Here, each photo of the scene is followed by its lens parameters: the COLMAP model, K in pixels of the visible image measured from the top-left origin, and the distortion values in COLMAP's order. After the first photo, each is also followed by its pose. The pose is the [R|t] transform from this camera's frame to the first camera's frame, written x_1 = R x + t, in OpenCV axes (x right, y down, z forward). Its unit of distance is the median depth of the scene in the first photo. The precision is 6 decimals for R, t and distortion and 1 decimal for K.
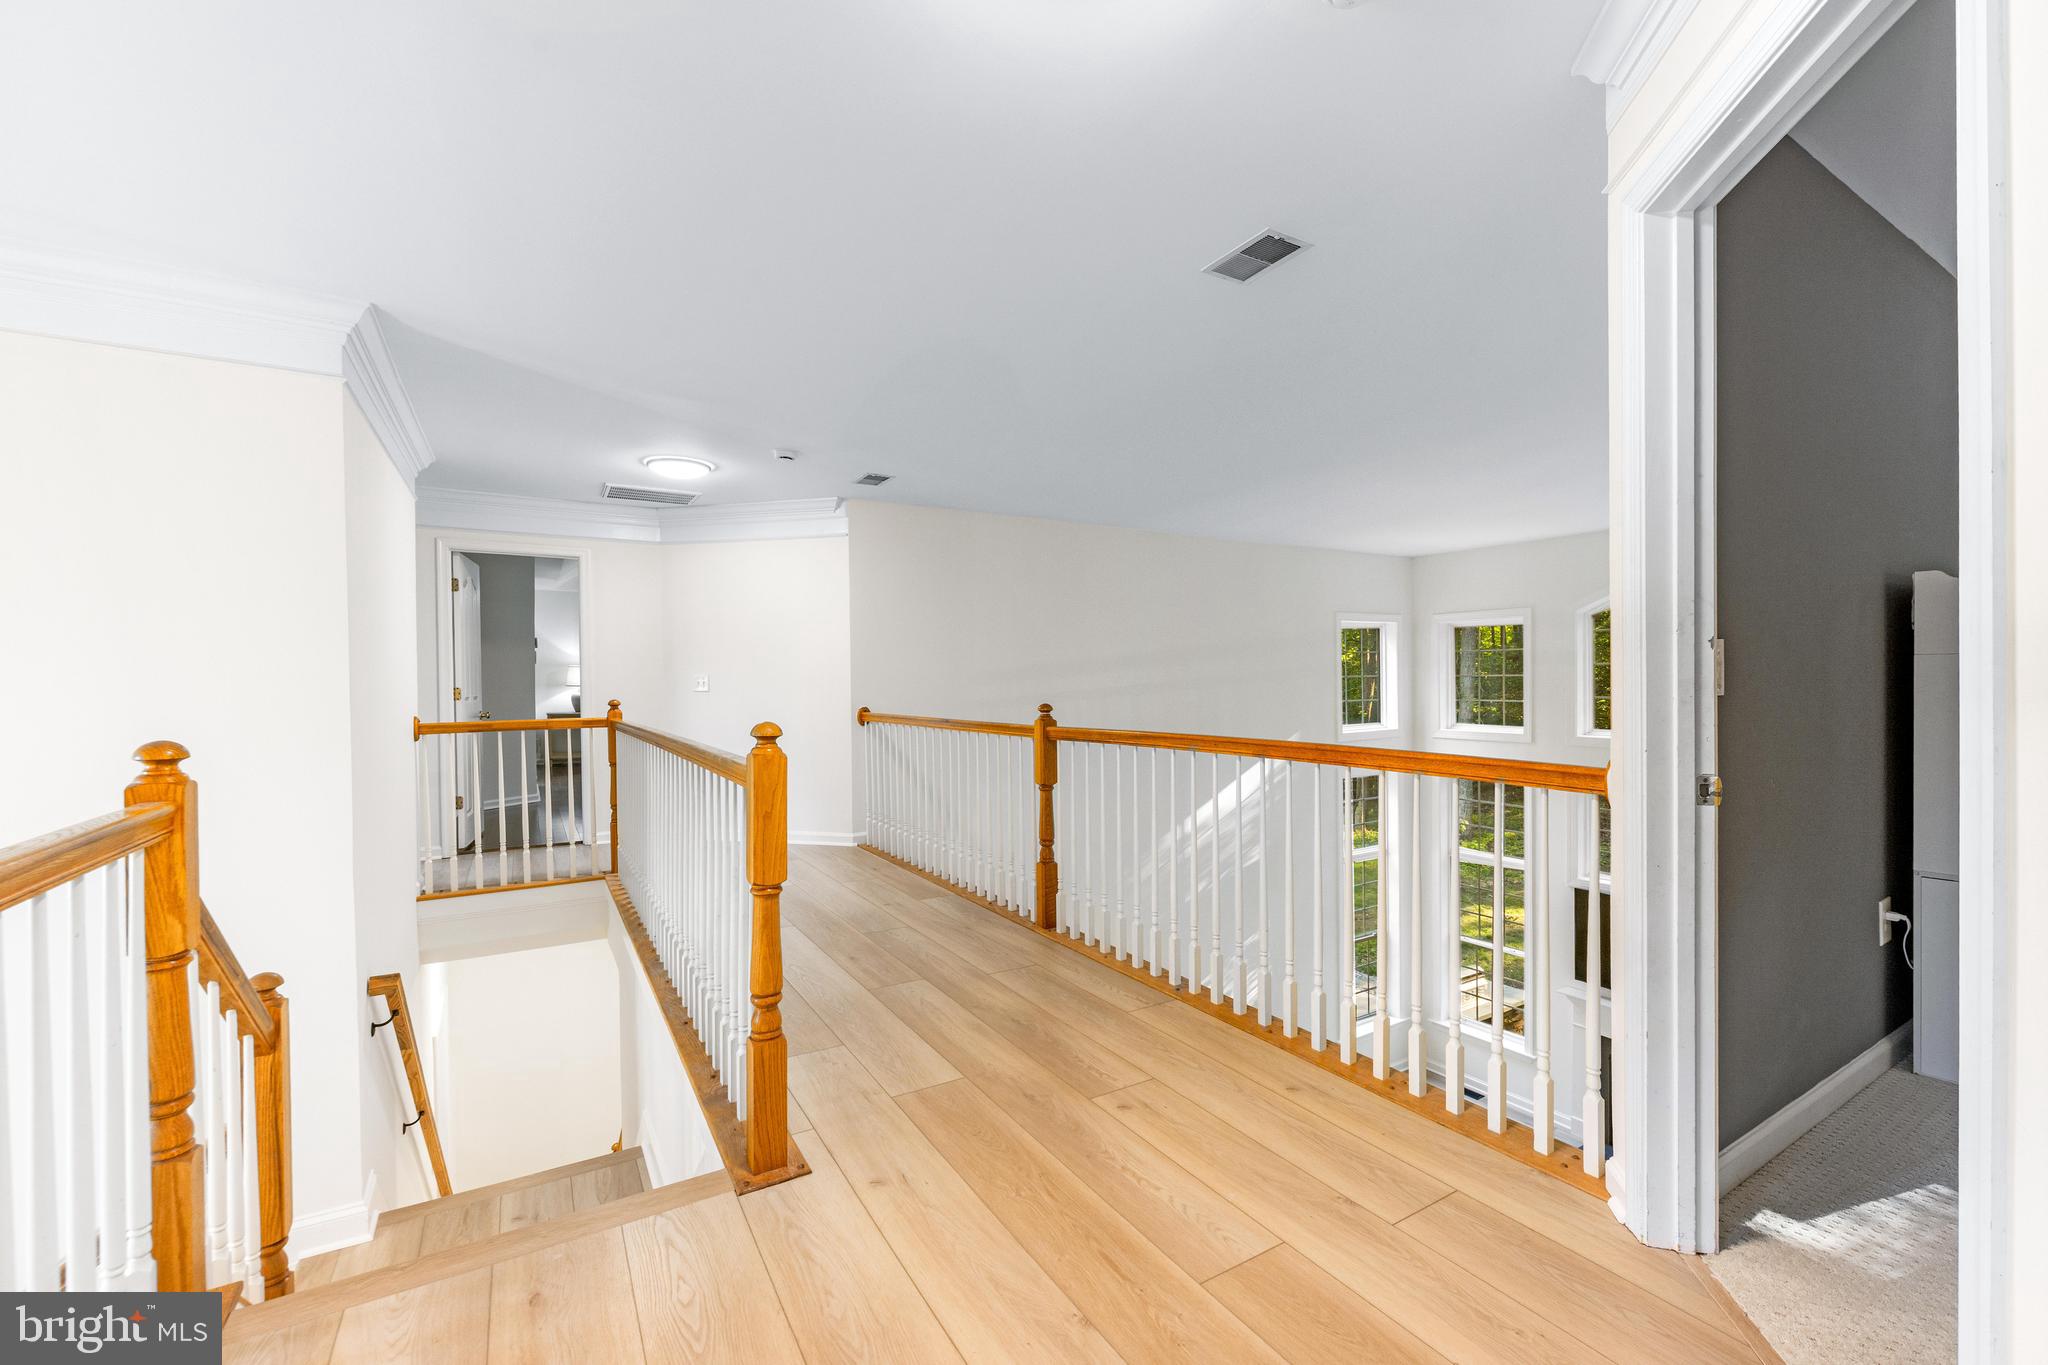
lens RADIAL K [[848.2, 0, 1031.5], [0, 848.2, 687.2], [0, 0, 1]] dist [0.001183, -0.000010]
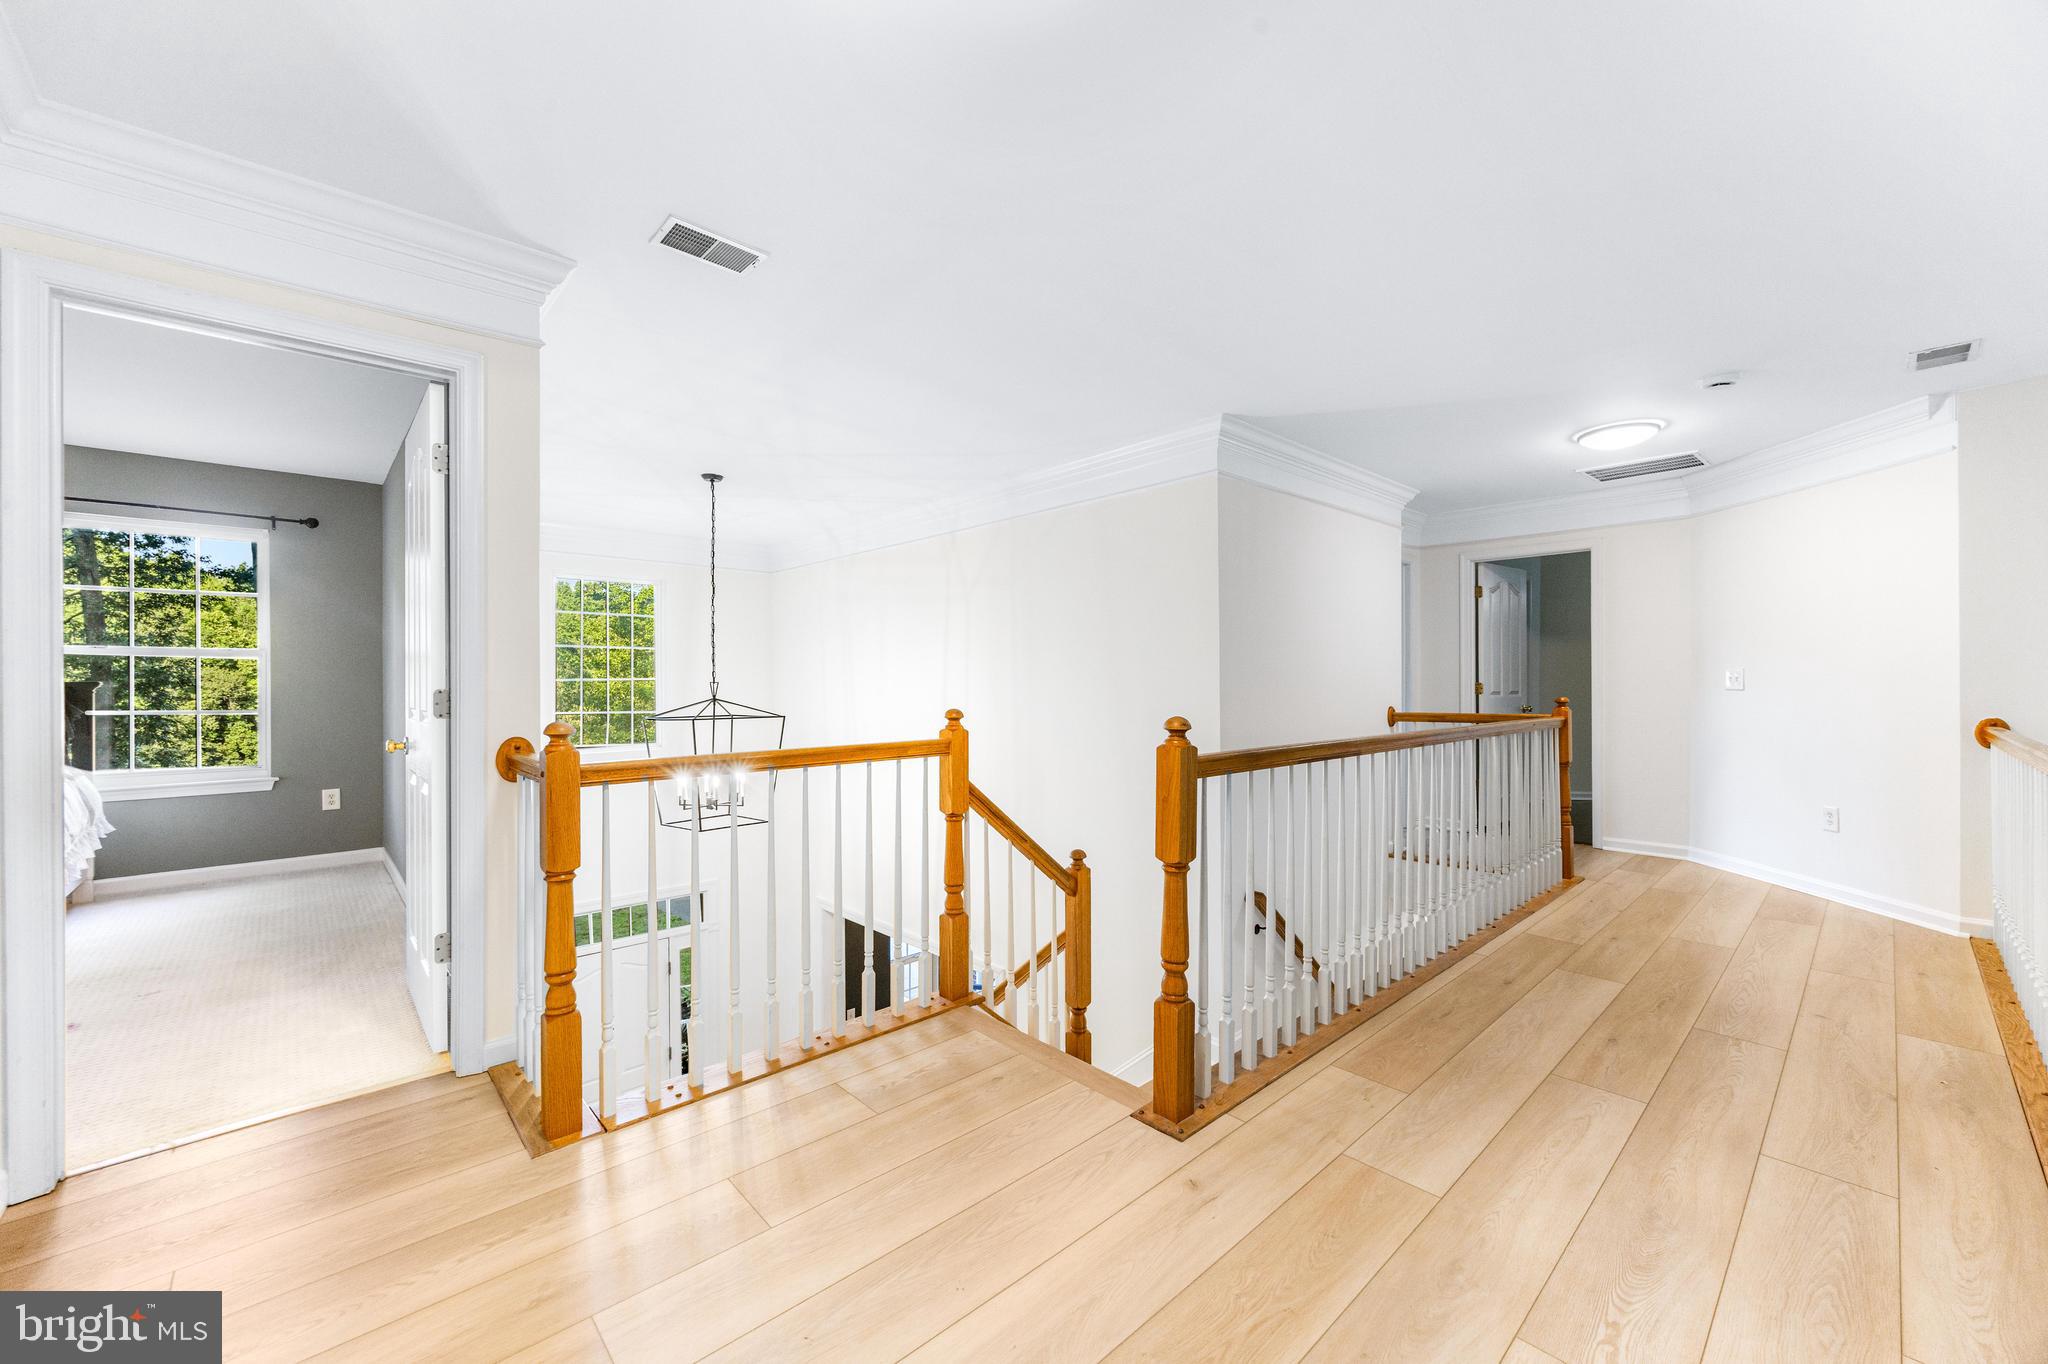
lens RADIAL K [[784.4, 0, 1030.2], [0, 784.4, 681.3], [0, 0, 1]] dist [-0.008958, 0.000034]
pose [[0.204397, 0.004472, -0.978878, 0.556166], [-0.004697, 0.999983, 0.003587, -0.006862], [0.978877, 0.003865, 0.204414, 0.515304]]
